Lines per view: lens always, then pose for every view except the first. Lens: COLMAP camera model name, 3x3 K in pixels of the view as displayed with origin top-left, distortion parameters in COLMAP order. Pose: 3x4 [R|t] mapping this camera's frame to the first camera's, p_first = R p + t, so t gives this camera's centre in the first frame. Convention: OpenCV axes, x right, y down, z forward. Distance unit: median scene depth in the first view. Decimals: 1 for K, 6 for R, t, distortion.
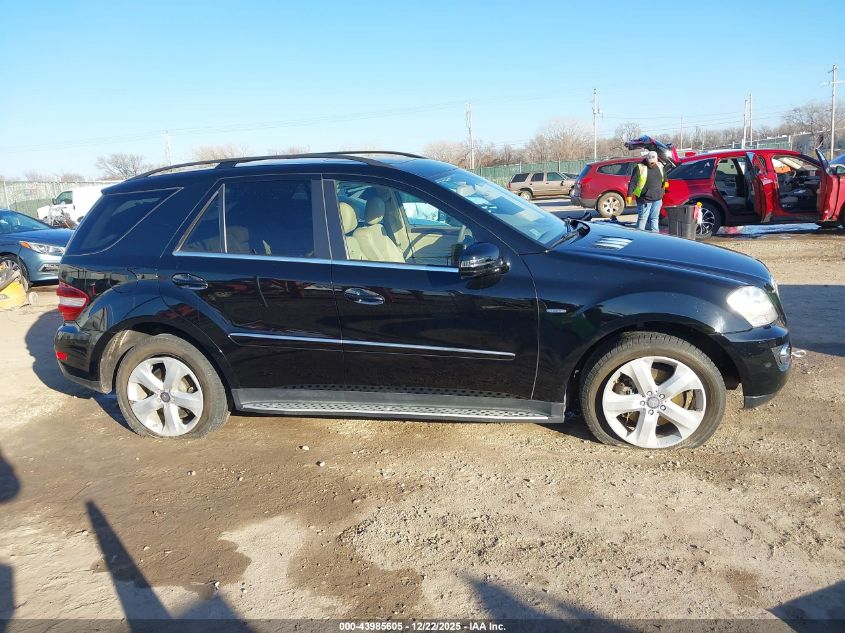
lens RADIAL K [[646.6, 0, 422.5], [0, 646.6, 316.5], [0, 0, 1]] dist [0.005924, 0.000231]
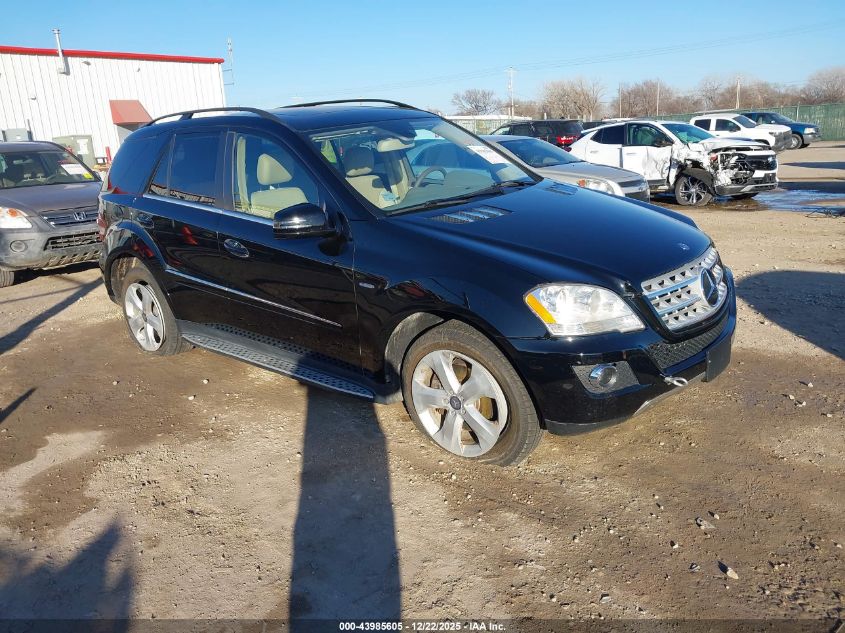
lens RADIAL K [[651.4, 0, 422.5], [0, 651.4, 316.5], [0, 0, 1]] dist [0.006908, -0.008282]
pose [[0.878651, 0.142801, -0.455611, 0.682199], [-0.100656, 0.988182, 0.115609, -0.075873], [0.466735, -0.055720, 0.882640, 0.215935]]
